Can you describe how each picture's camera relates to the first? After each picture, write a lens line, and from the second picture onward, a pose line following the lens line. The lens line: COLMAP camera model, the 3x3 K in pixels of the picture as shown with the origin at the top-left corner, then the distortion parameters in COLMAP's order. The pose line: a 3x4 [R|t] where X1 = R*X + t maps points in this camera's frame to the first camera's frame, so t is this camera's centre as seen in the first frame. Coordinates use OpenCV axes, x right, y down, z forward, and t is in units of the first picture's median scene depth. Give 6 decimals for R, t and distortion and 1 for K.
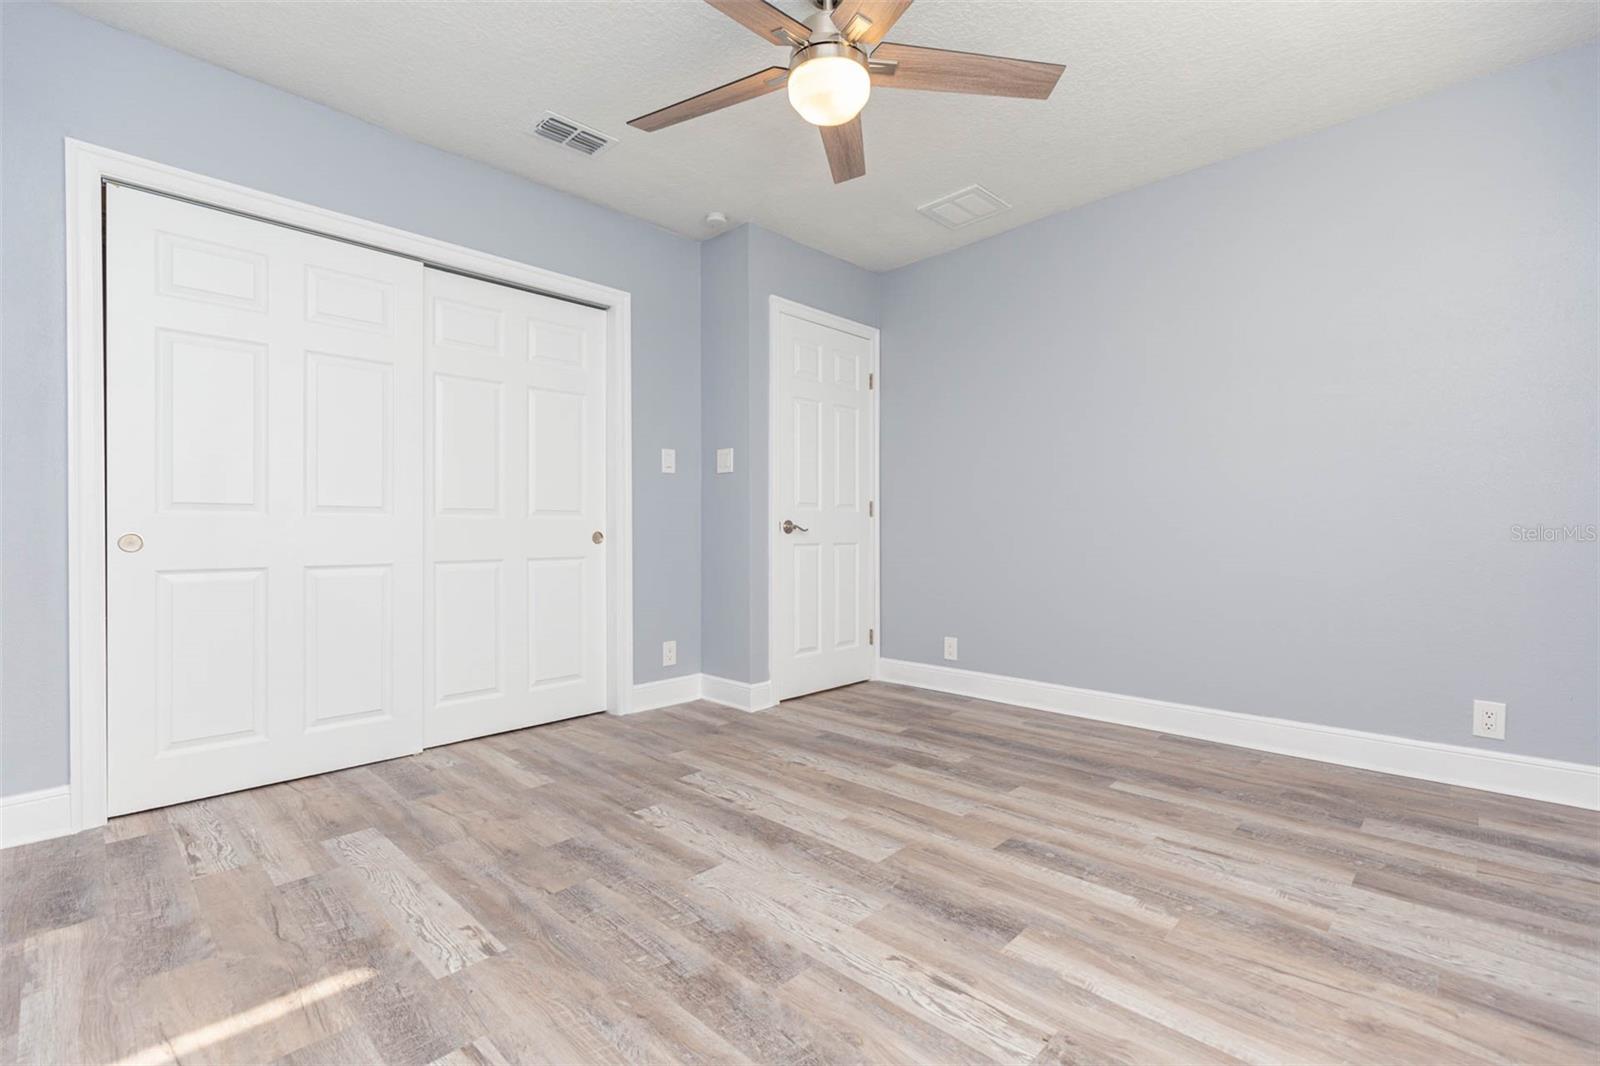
lens RADIAL K [[719.2, 0, 800.0], [0, 719.2, 533.0], [0, 0, 1]] dist [0.002536, 0.000244]
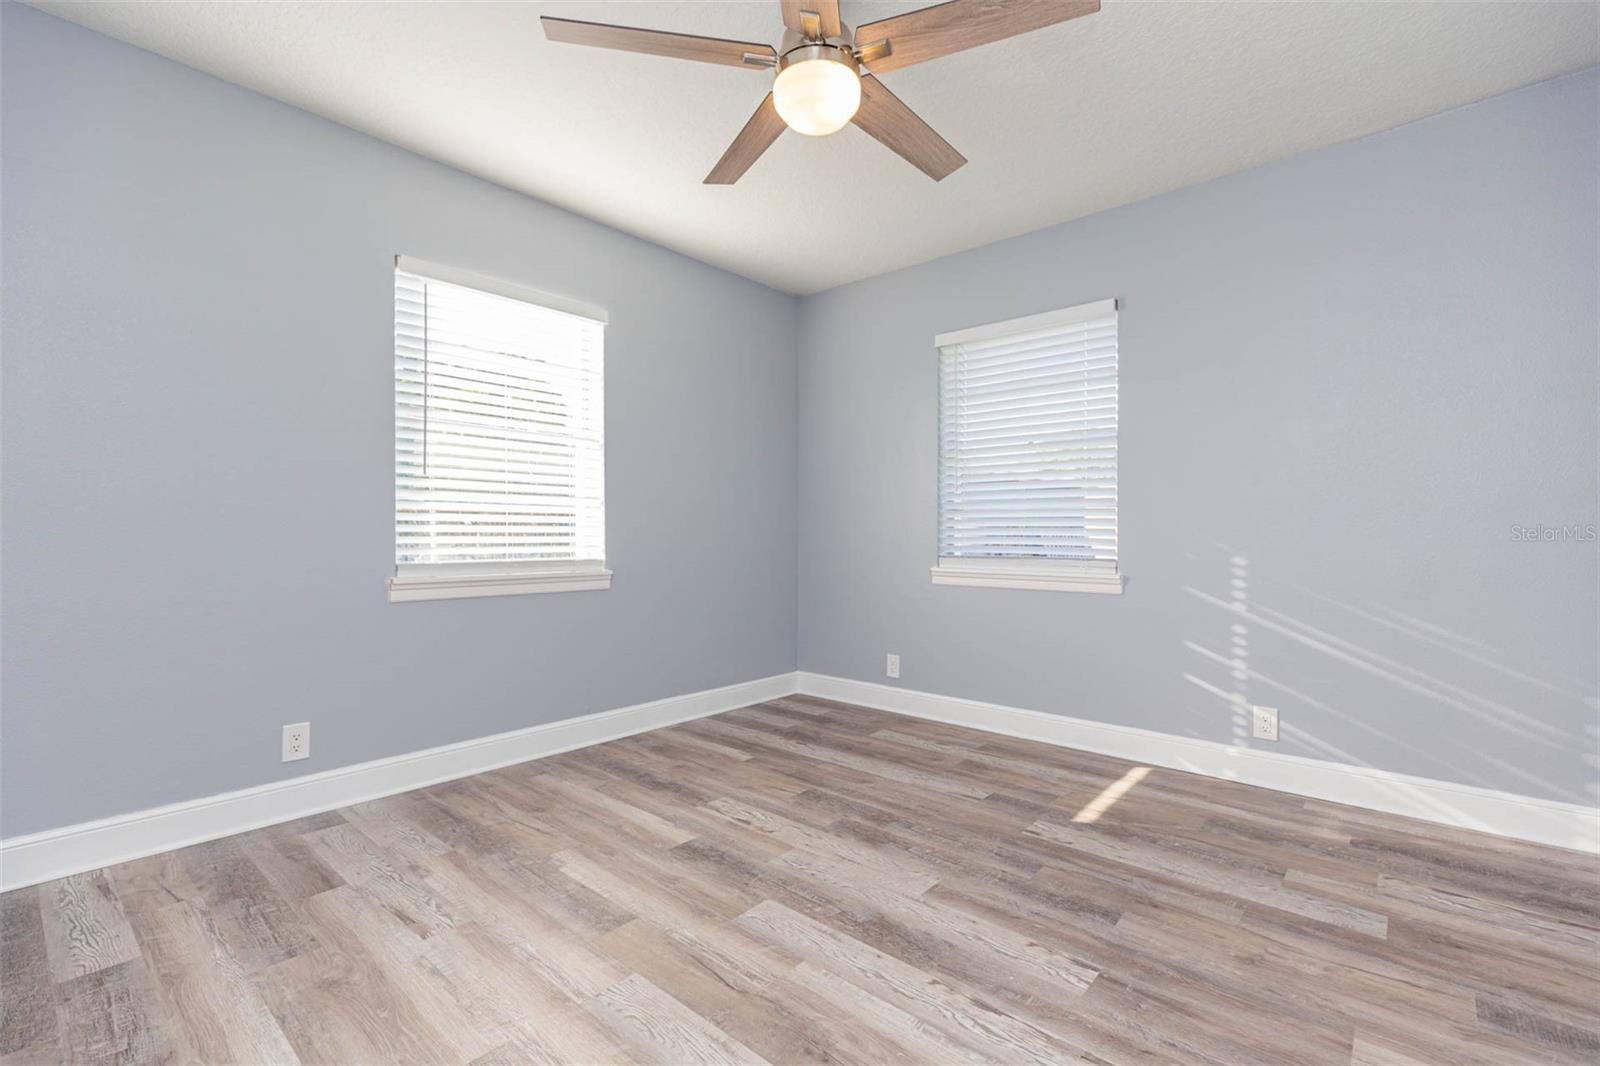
lens RADIAL K [[719.2, 0, 800.0], [0, 719.2, 533.0], [0, 0, 1]] dist [0.002536, 0.000244]
pose [[-0.998701, -0.000015, -0.050961, 0.120700], [-0.000163, 0.999996, 0.002908, -0.055909], [0.050961, 0.002913, -0.998696, 2.119339]]
